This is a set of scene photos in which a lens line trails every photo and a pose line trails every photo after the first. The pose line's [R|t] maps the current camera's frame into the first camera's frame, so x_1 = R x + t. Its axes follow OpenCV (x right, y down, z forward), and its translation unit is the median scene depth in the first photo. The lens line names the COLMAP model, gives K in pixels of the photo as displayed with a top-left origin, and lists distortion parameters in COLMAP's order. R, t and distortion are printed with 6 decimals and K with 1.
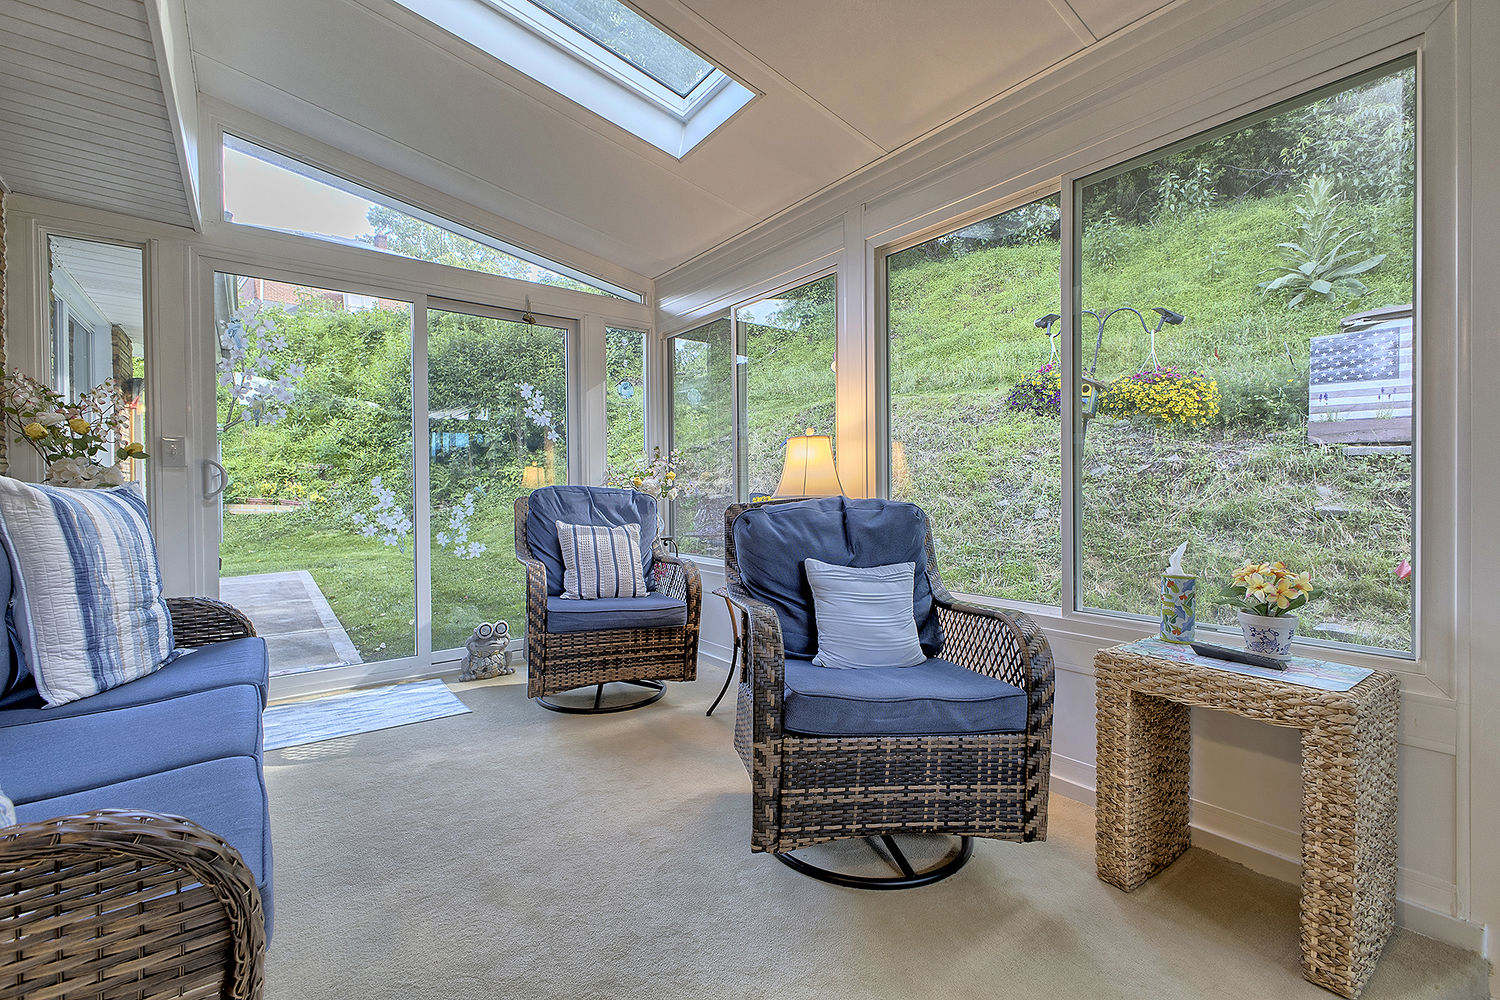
lens RADIAL K [[644.3, 0, 749.7], [0, 644.3, 494.6], [0, 0, 1]] dist [0.006099, 0.000488]
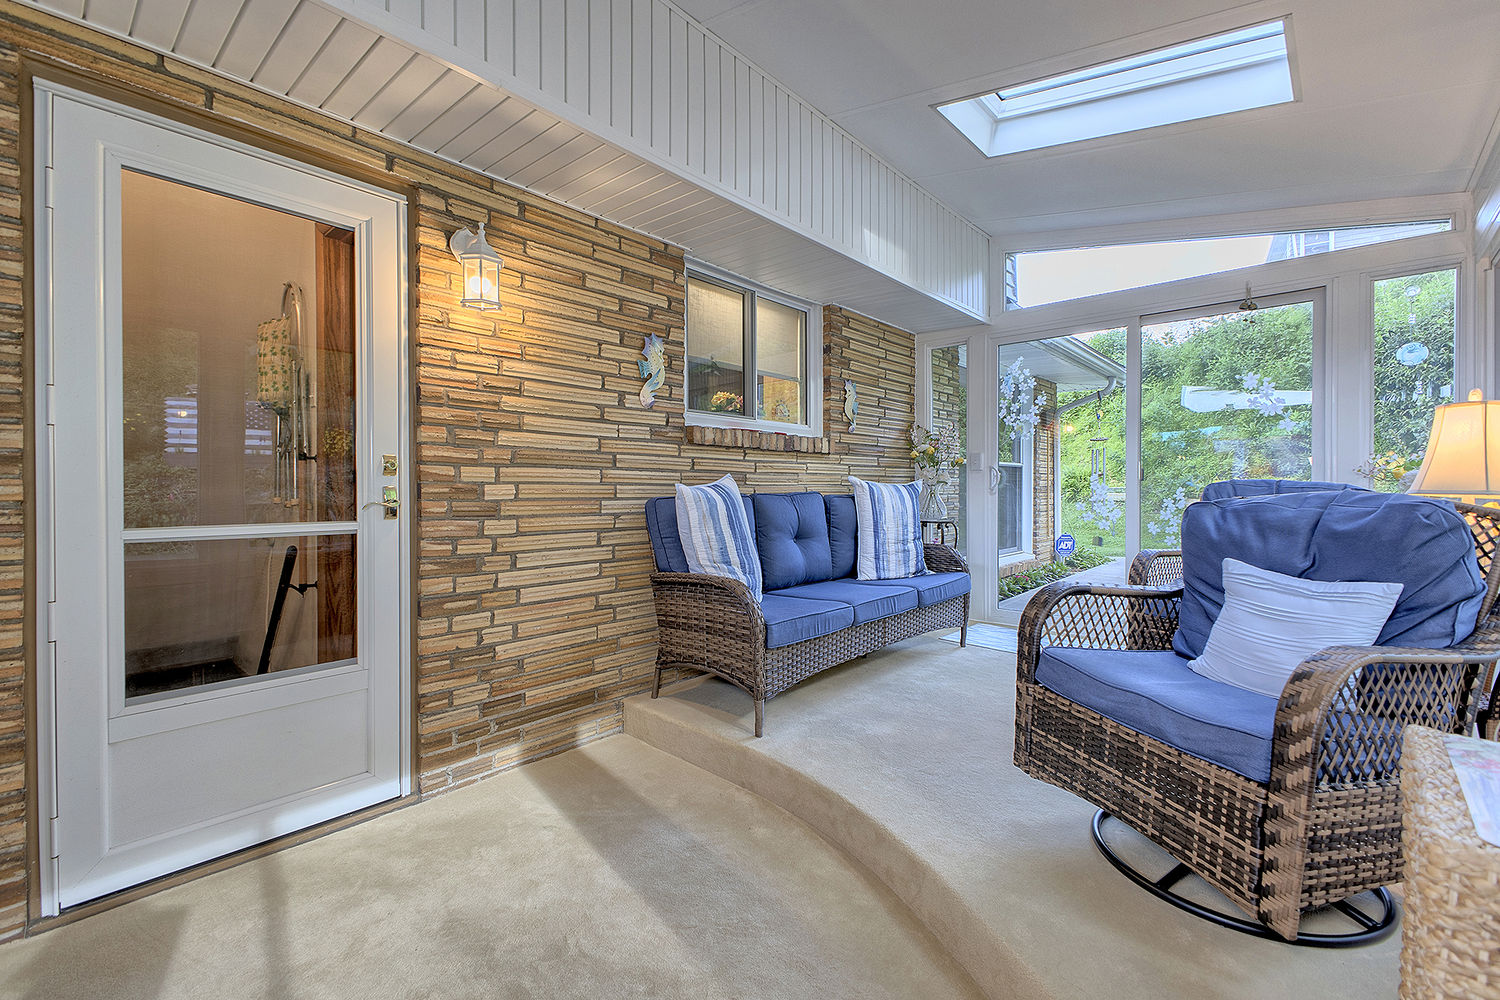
lens RADIAL K [[644.3, 0, 747.4], [0, 644.3, 492.9], [0, 0, 1]] dist [0.006099, 0.000488]
pose [[0.181192, 0.012180, -0.983372, 0.969006], [-0.010602, 0.999889, 0.010431, 0.007220], [0.983391, 0.008536, 0.181301, 0.205403]]
